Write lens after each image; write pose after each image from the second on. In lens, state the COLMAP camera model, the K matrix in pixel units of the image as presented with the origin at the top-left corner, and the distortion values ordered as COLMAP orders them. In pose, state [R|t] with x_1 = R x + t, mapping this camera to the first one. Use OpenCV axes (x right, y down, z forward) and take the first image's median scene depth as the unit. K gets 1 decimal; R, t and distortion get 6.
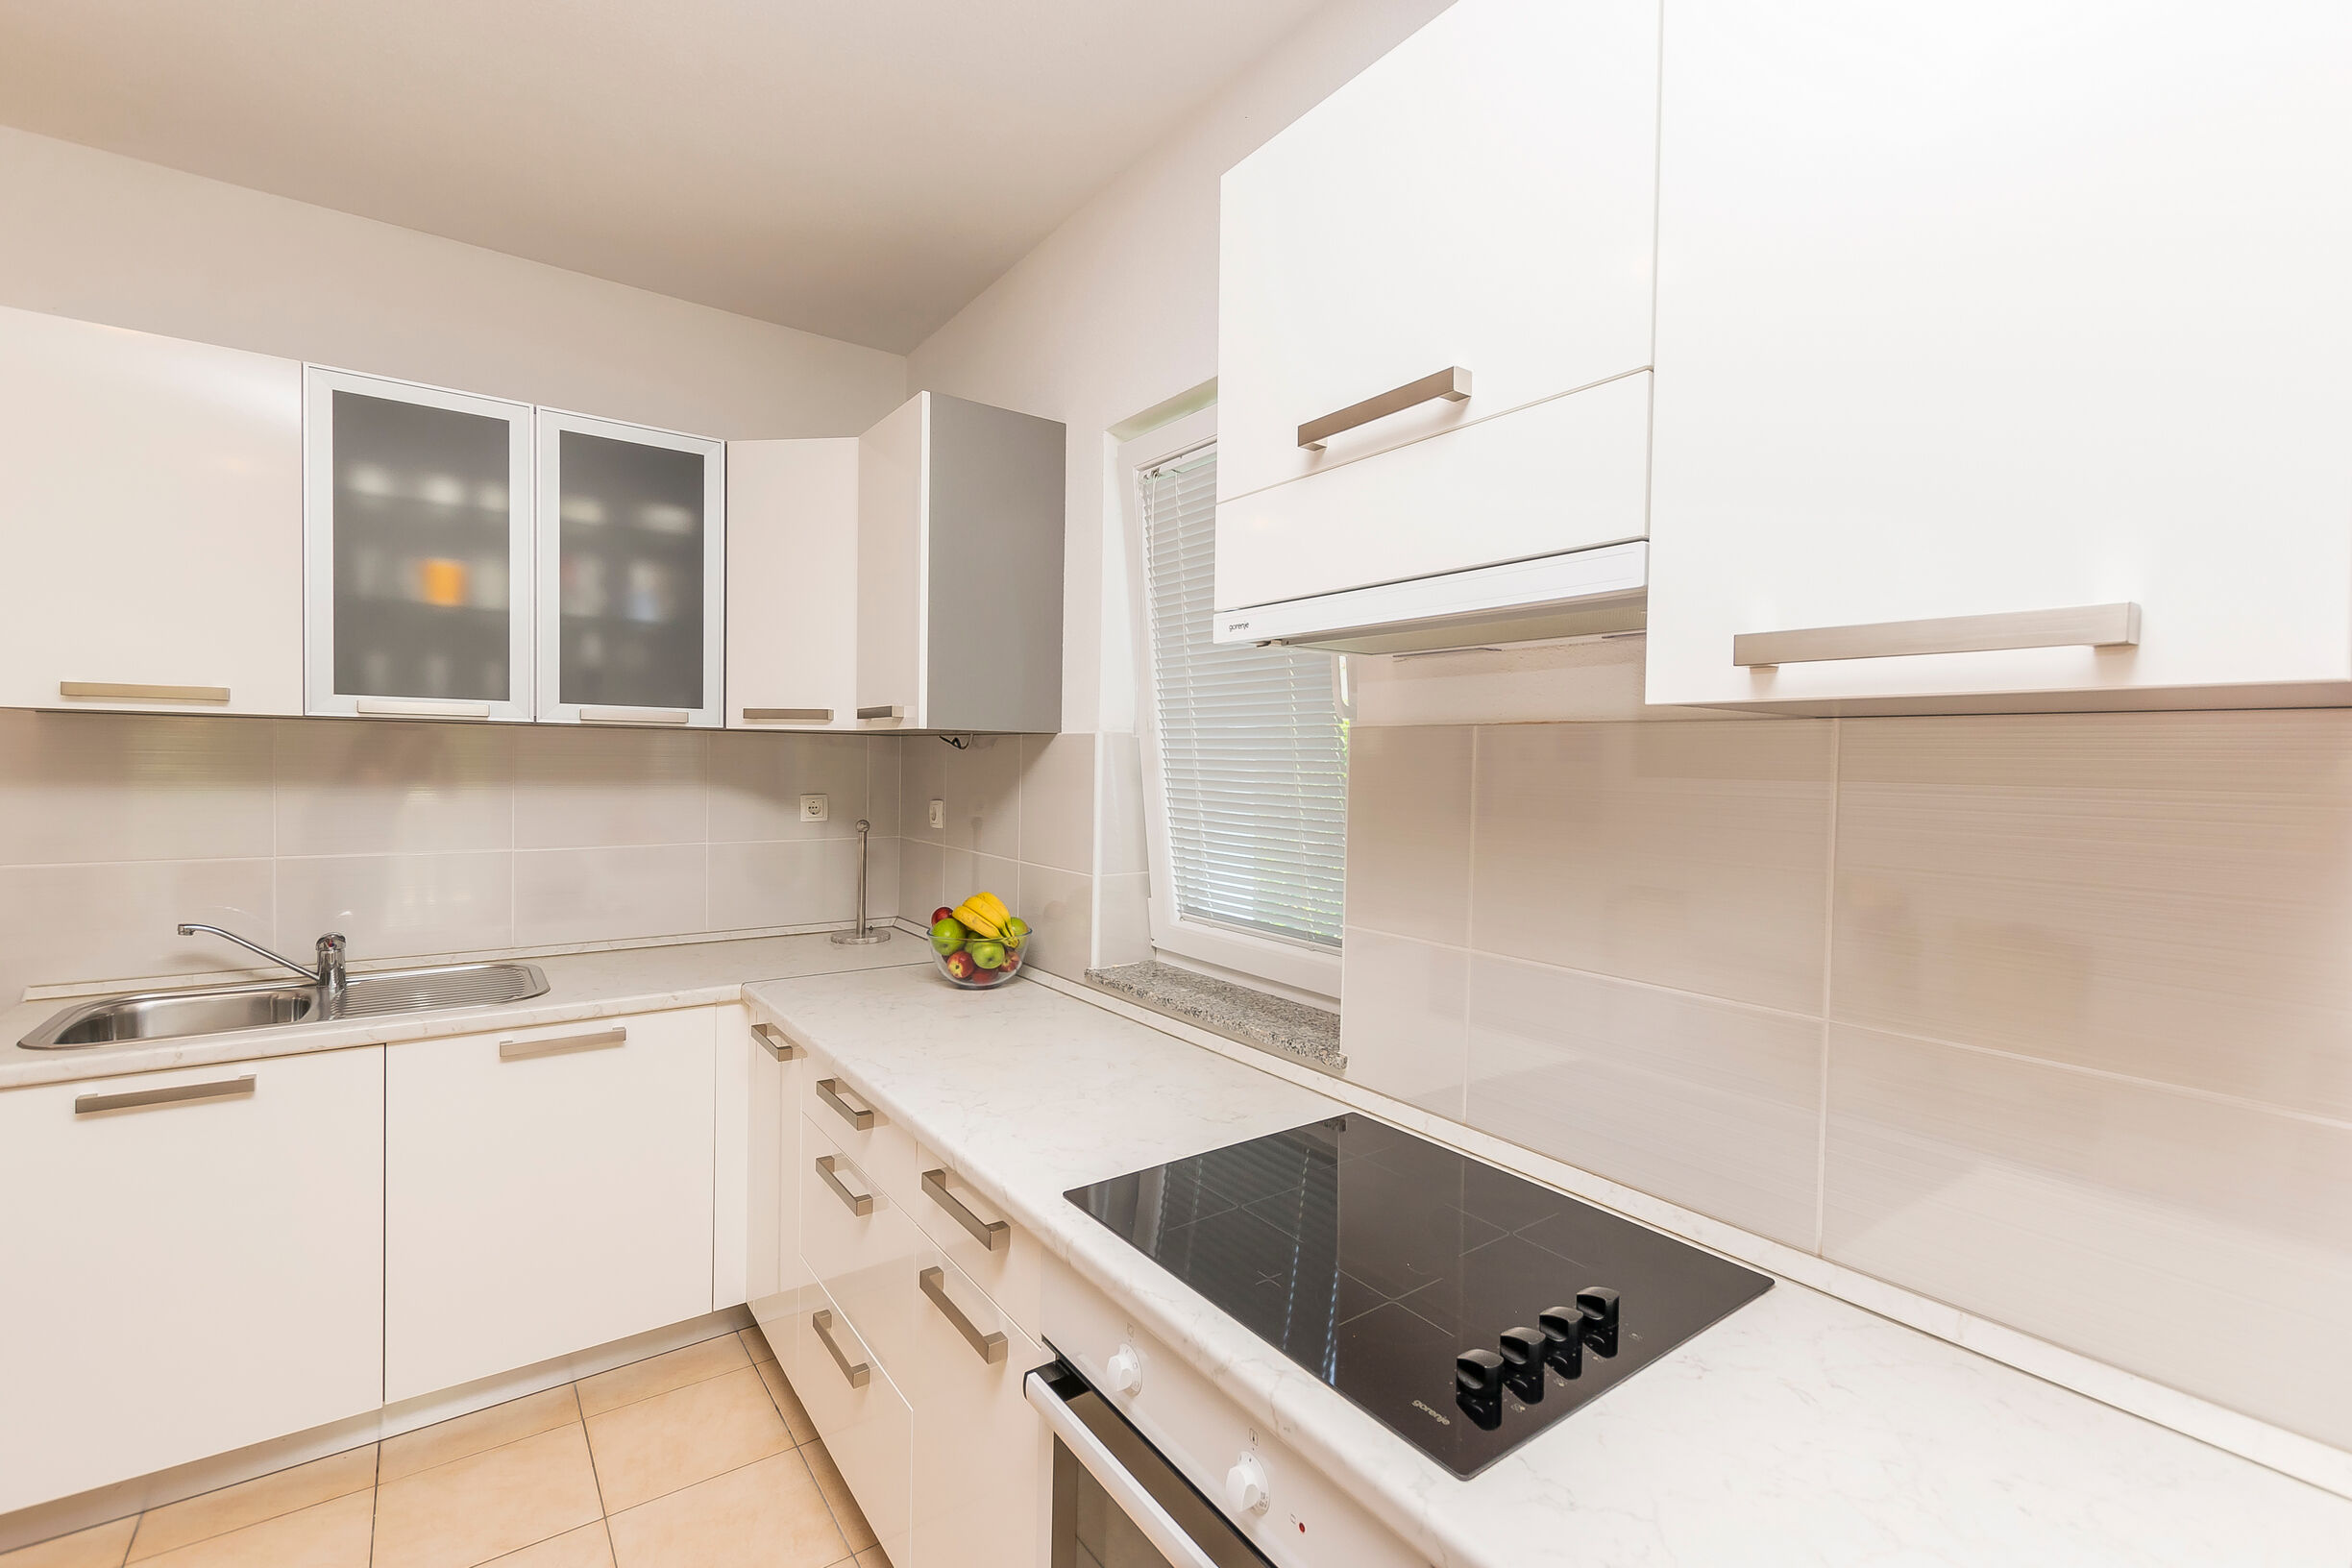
lens RADIAL K [[1050.1, 0, 1176.0], [0, 1050.1, 784.0], [0, 0, 1]] dist [0.003104, 0.000110]
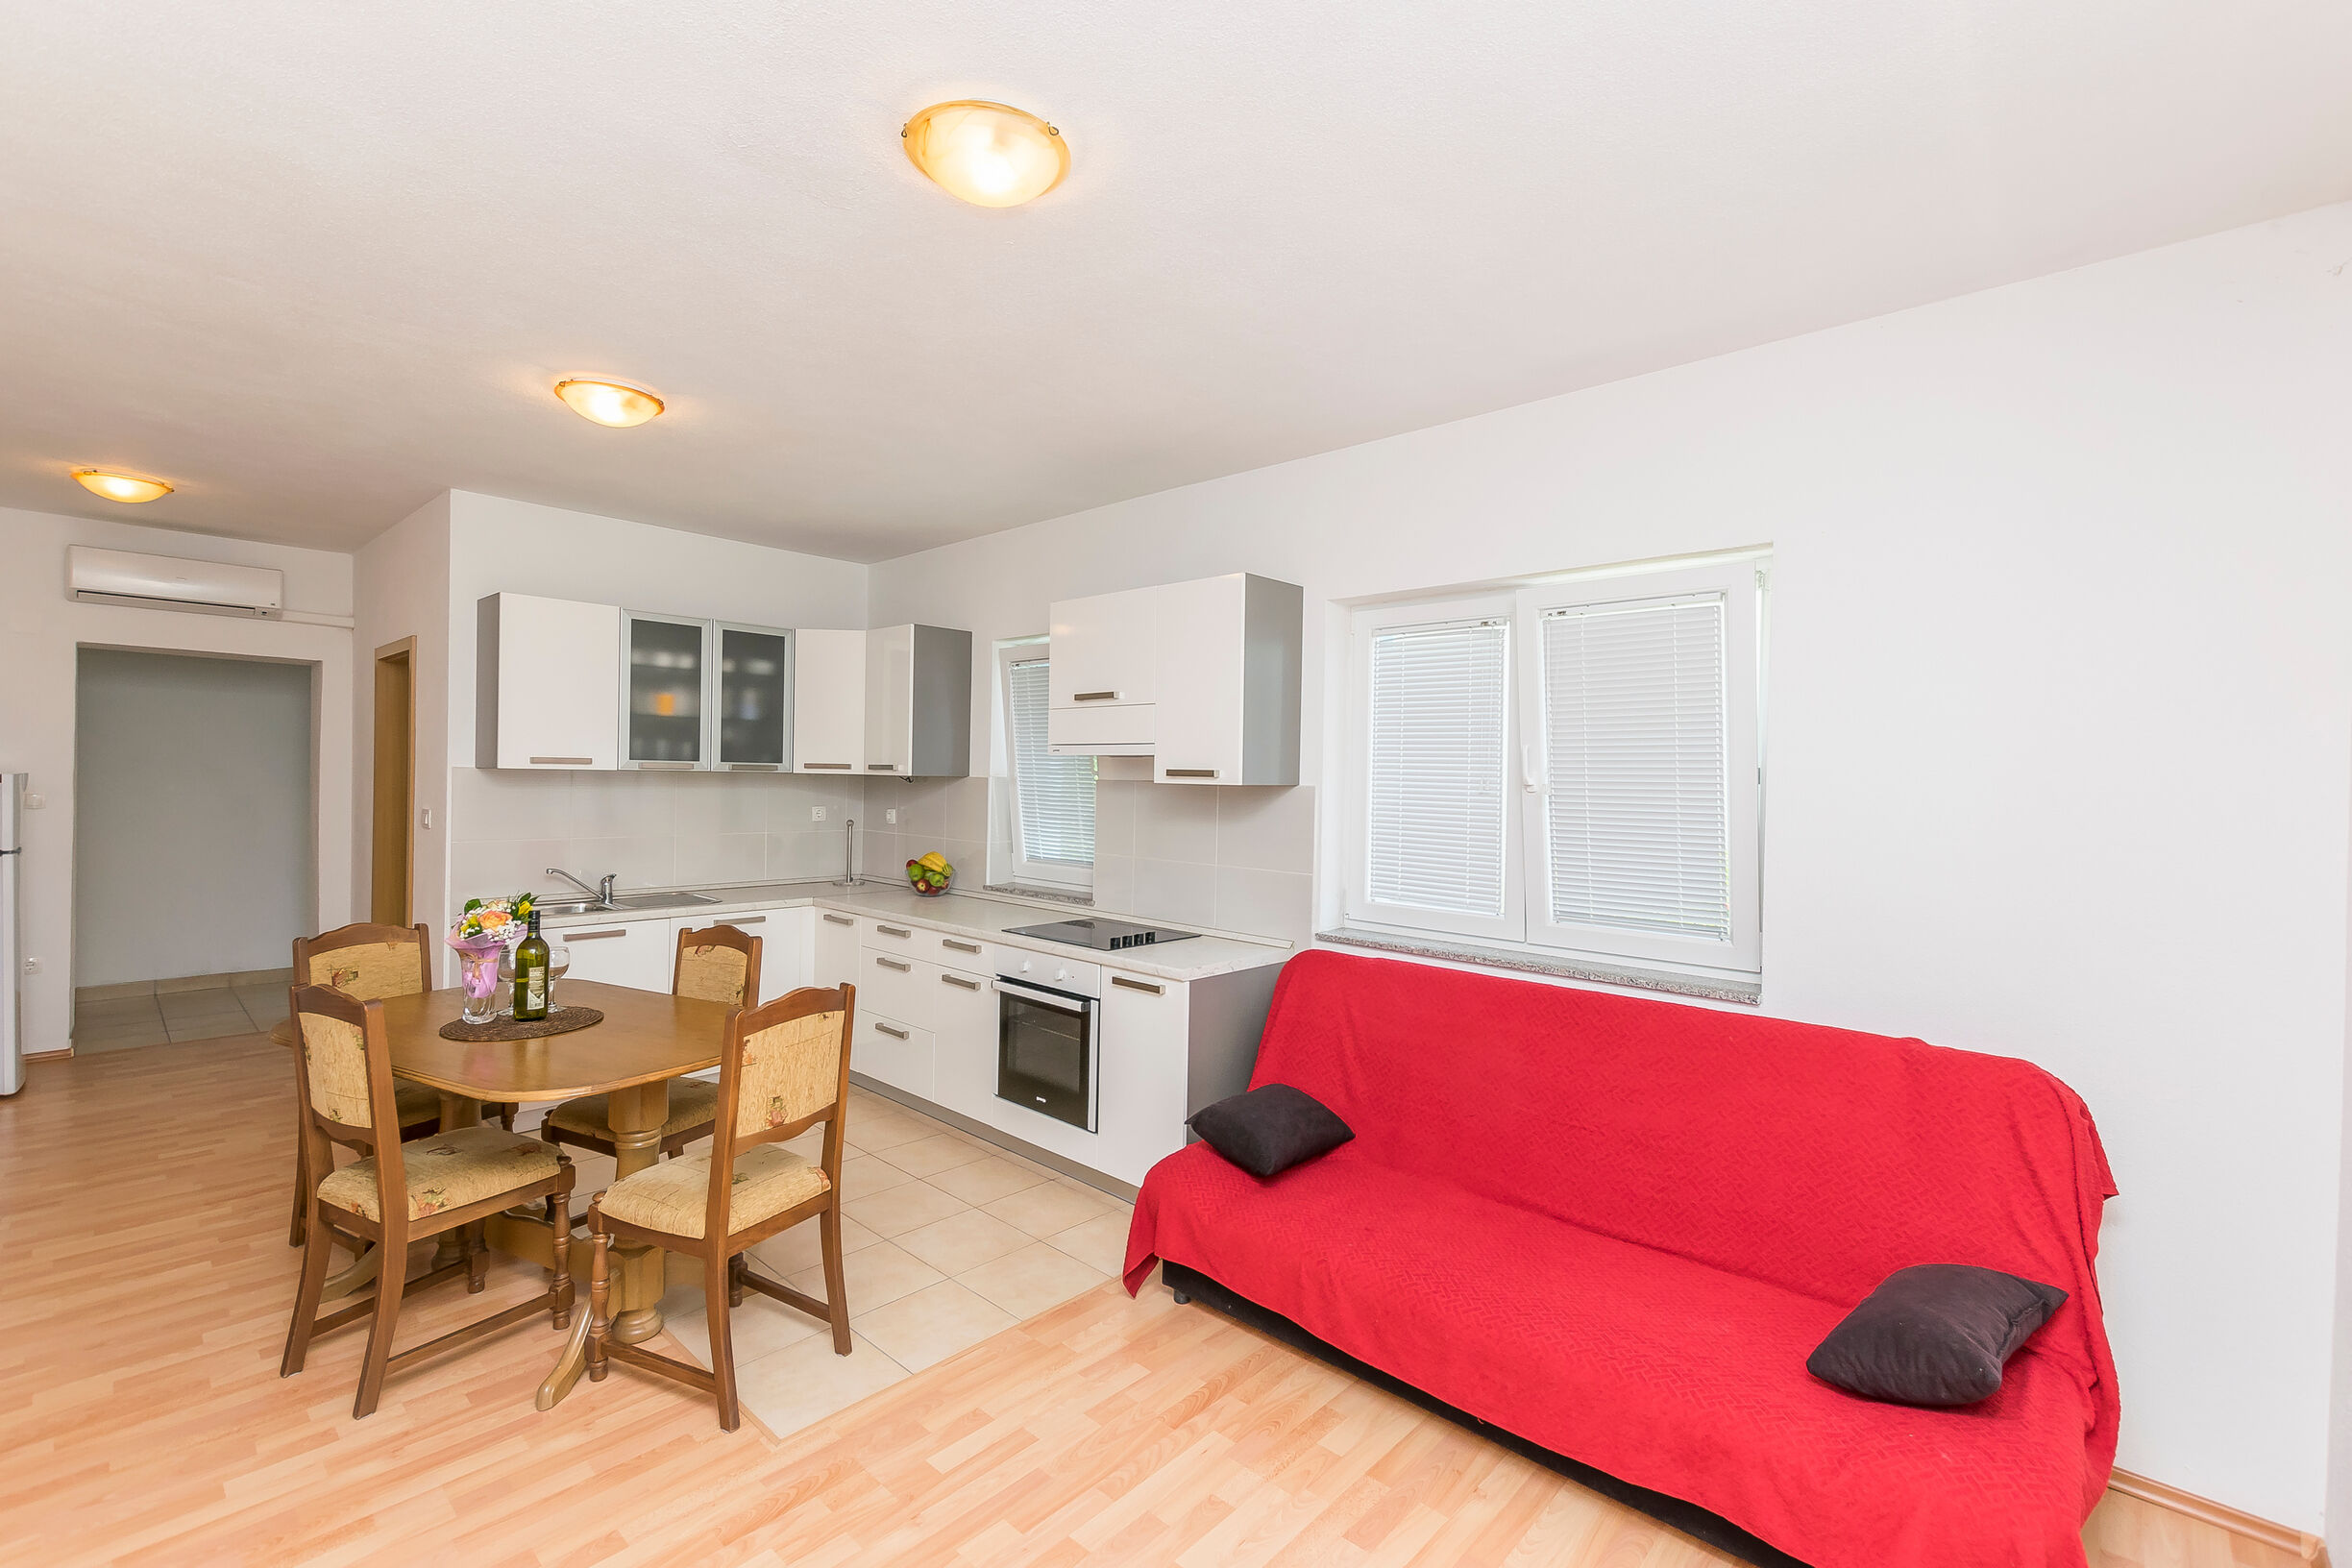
lens RADIAL K [[1008.5, 0, 1176.0], [0, 1008.5, 784.0], [0, 0, 1]] dist [0.002922, 0.000062]
pose [[0.982004, -0.000679, 0.188859, -0.089230], [0.003369, 0.999897, -0.013922, -0.003279], [-0.188830, 0.014308, 0.981906, -1.134064]]
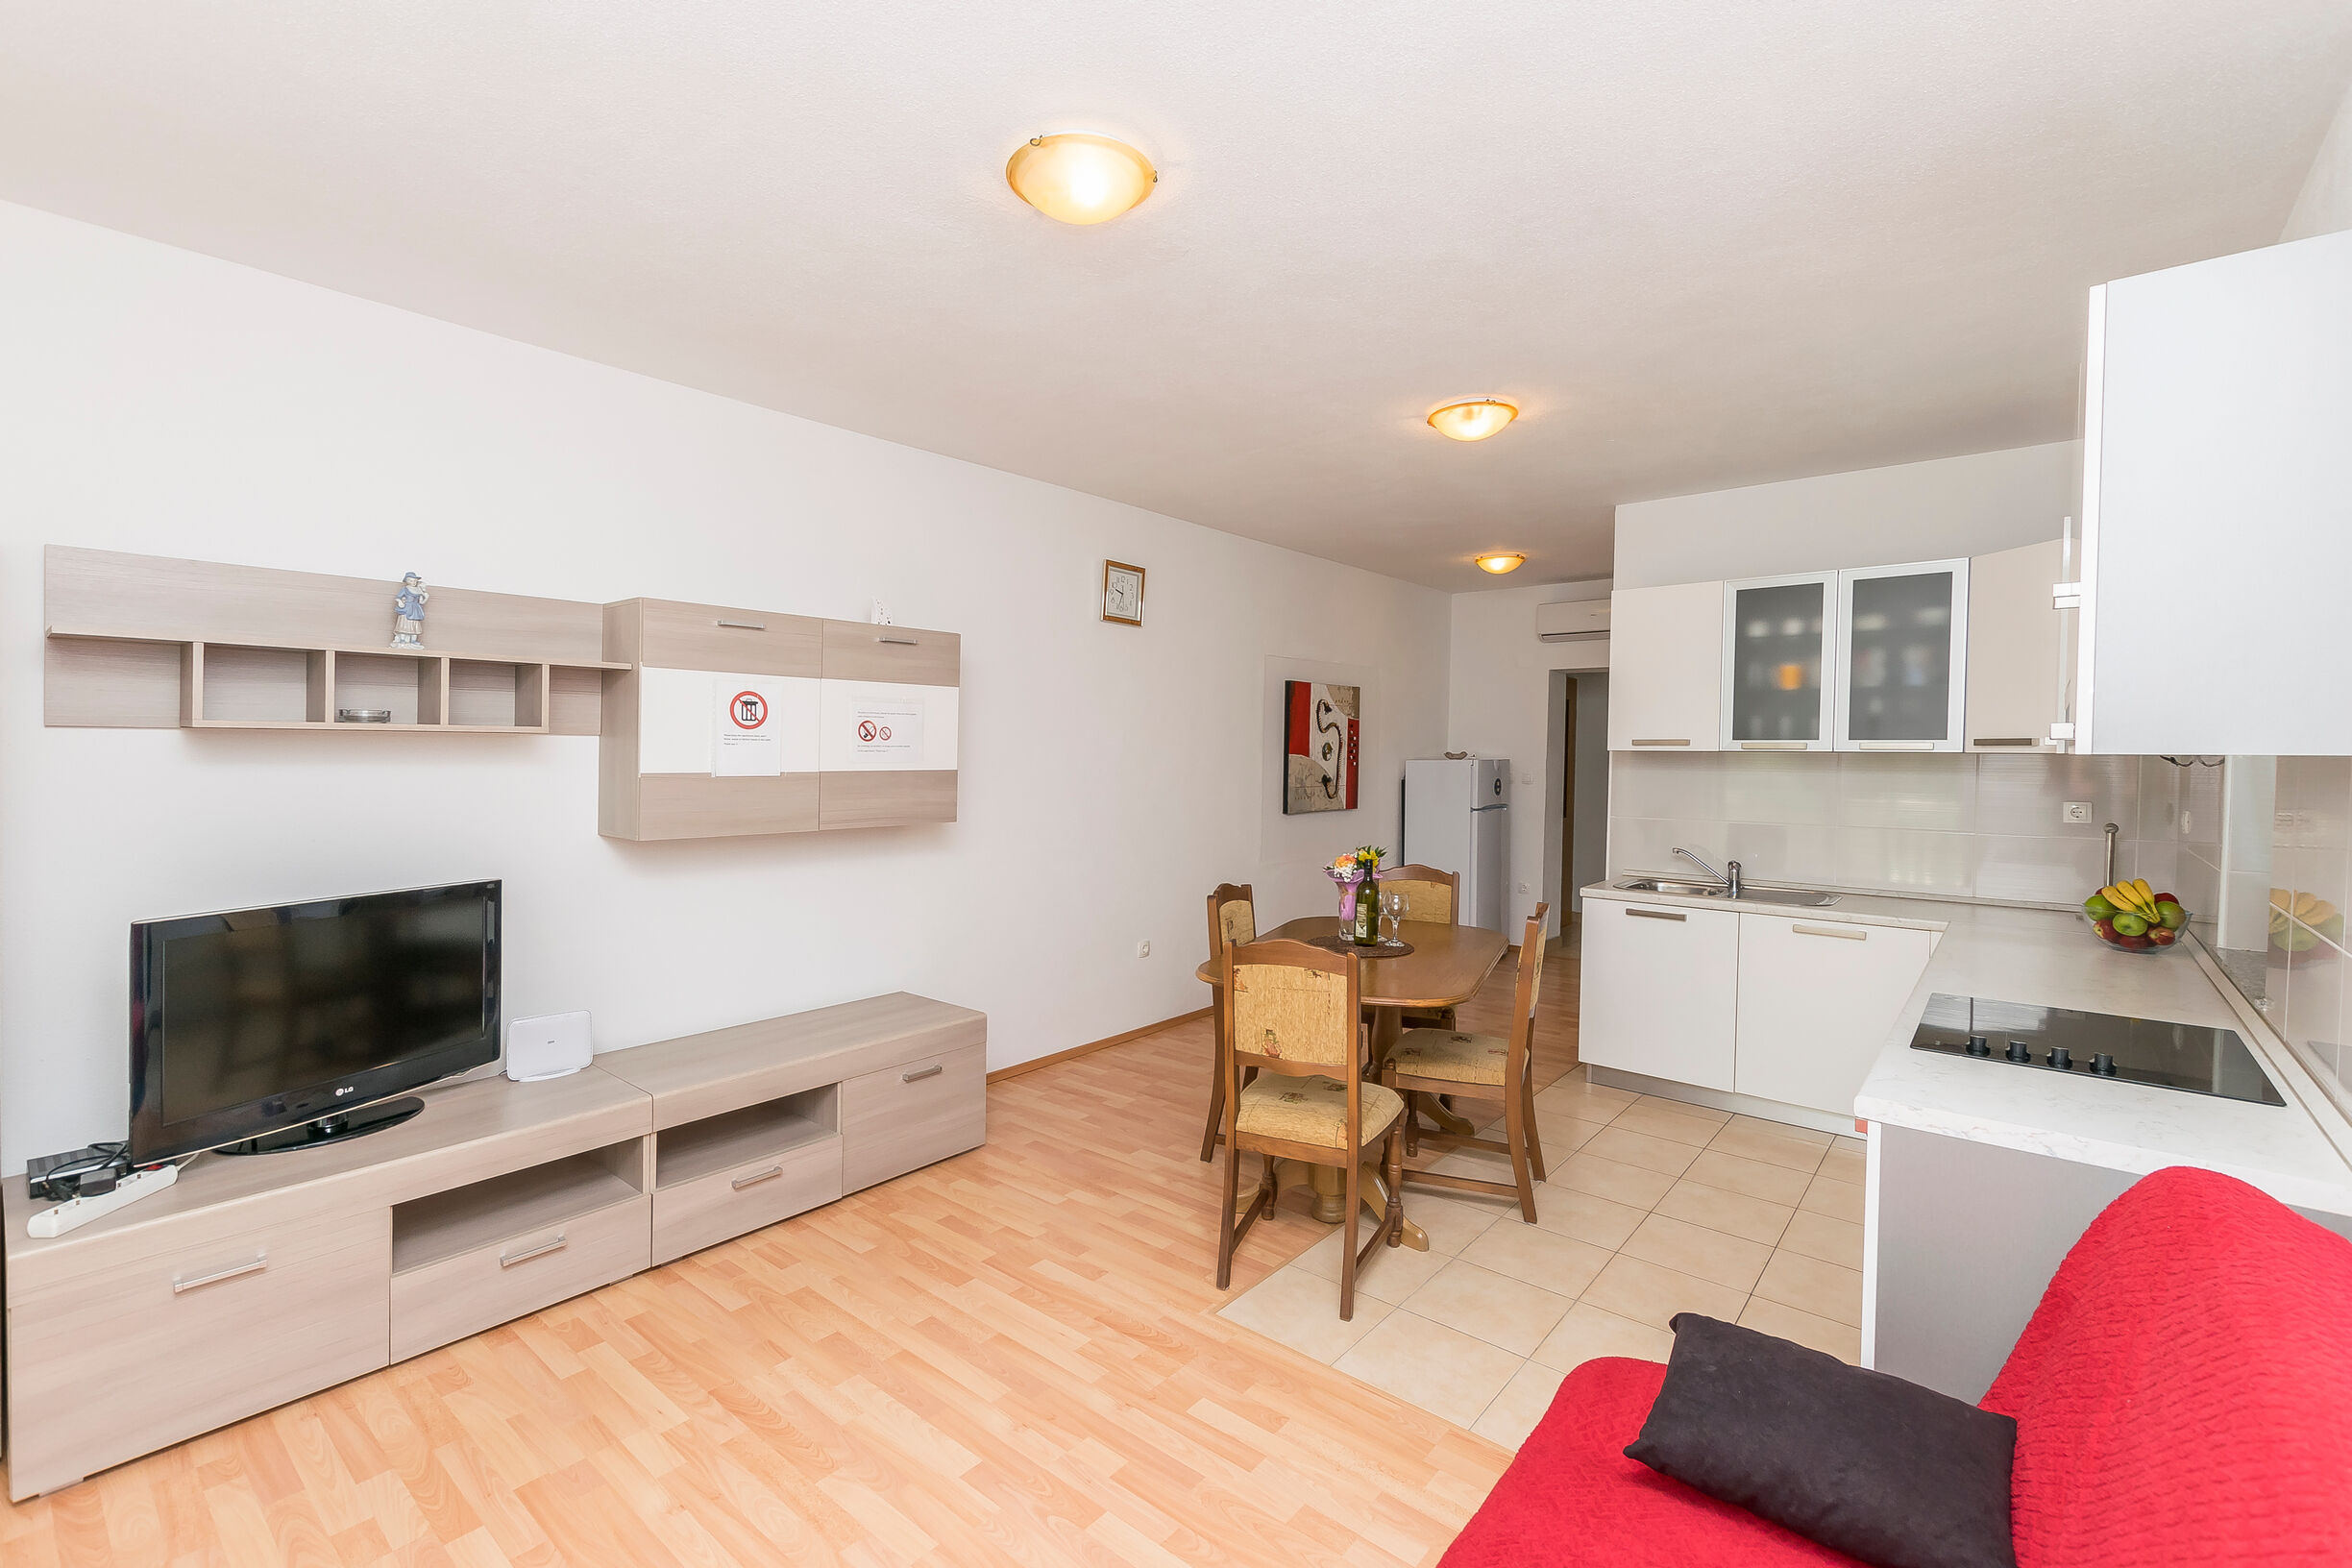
lens RADIAL K [[1017.0, 0, 1174.2], [0, 1017.0, 754.7], [0, 0, 1]] dist [0.001921, 0.000068]
pose [[0.234701, -0.009713, -0.972019, 0.784722], [-0.028266, 0.999459, -0.016812, 0.005687], [0.971657, 0.031421, 0.234299, -0.461911]]
